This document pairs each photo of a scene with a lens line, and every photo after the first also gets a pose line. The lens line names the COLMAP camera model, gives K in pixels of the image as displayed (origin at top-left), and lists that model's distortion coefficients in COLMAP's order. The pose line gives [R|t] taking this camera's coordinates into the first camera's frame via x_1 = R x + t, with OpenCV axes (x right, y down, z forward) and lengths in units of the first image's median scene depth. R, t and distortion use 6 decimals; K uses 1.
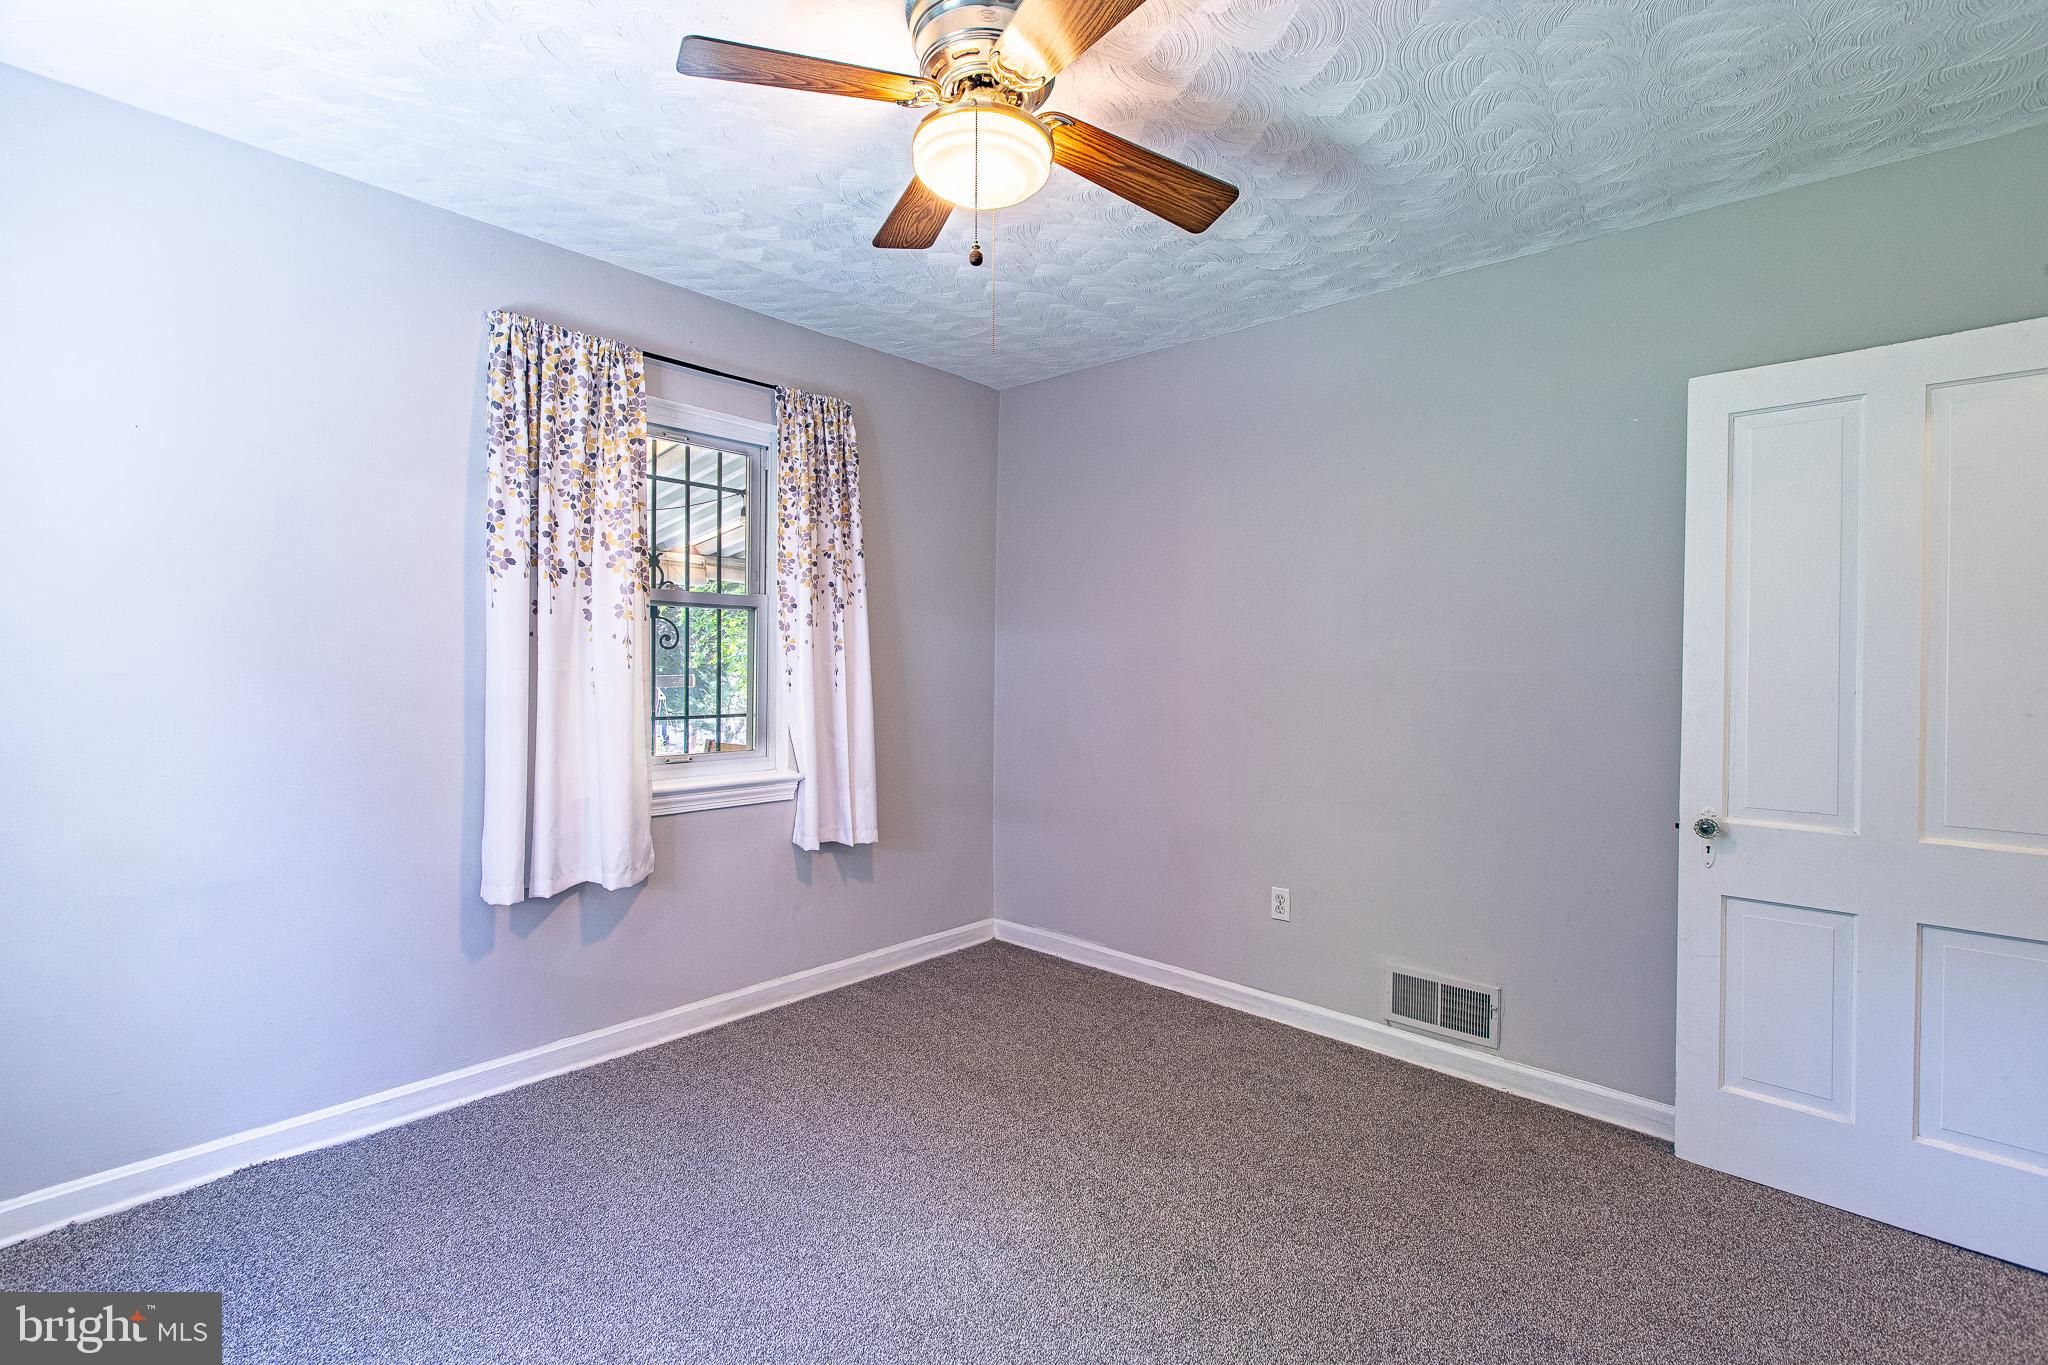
lens RADIAL K [[913.4, 0, 1018.6], [0, 913.4, 674.2], [0, 0, 1]] dist [0.001445, -0.000416]
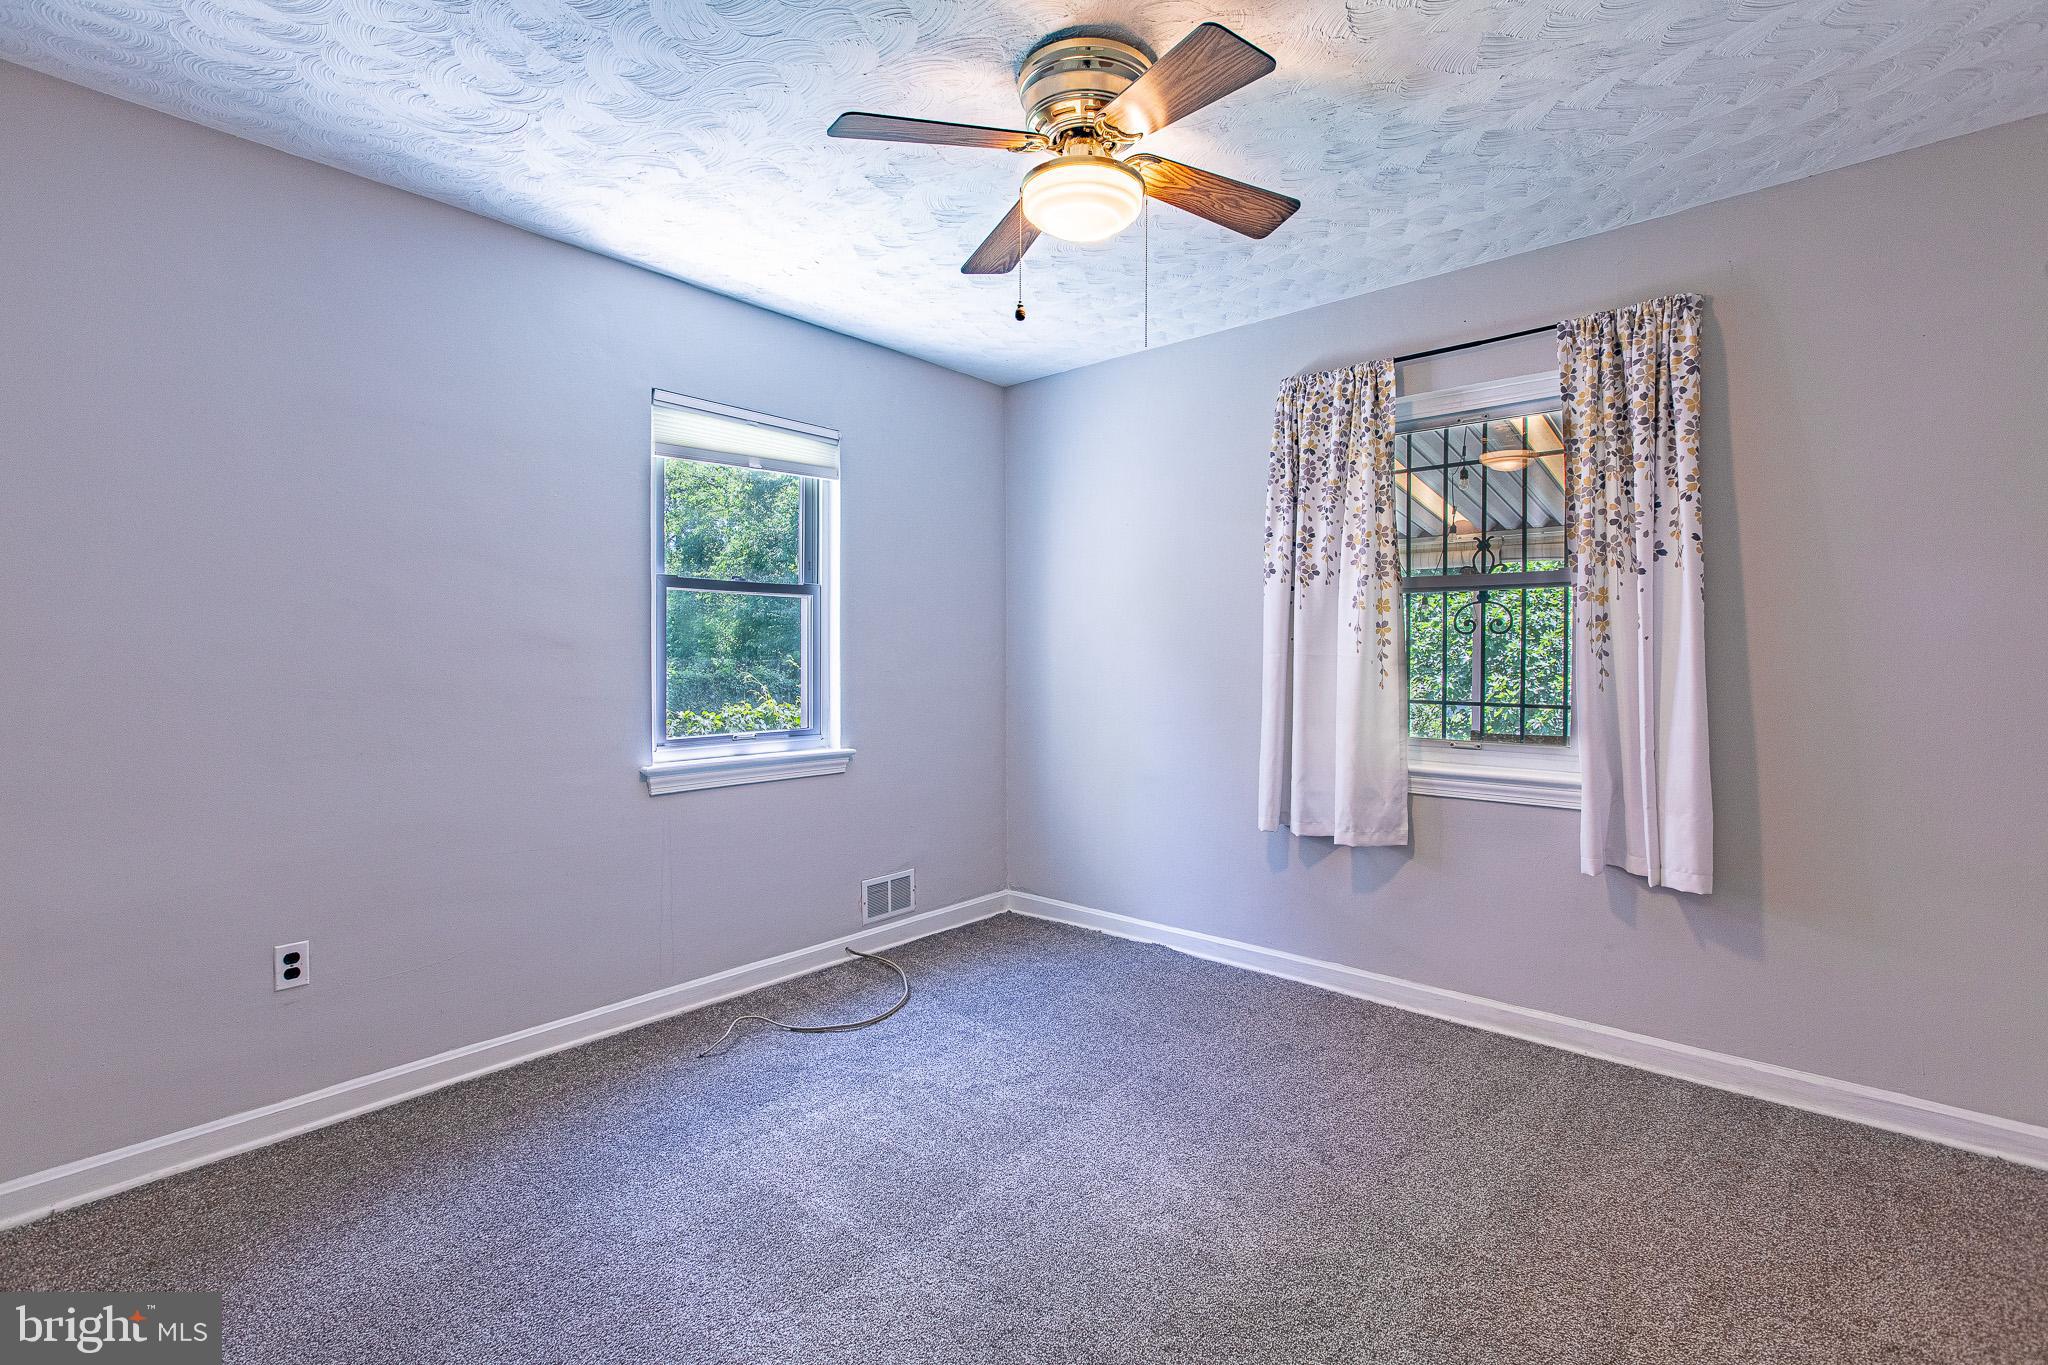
lens RADIAL K [[911.6, 0, 1026.0], [0, 911.6, 660.7], [0, 0, 1]] dist [0.002602, 0.000291]
pose [[0.021723, 0.006002, -0.999746, 0.656842], [-0.006825, 0.999960, 0.005855, -0.000486], [0.999741, 0.006696, 0.021763, 0.544274]]
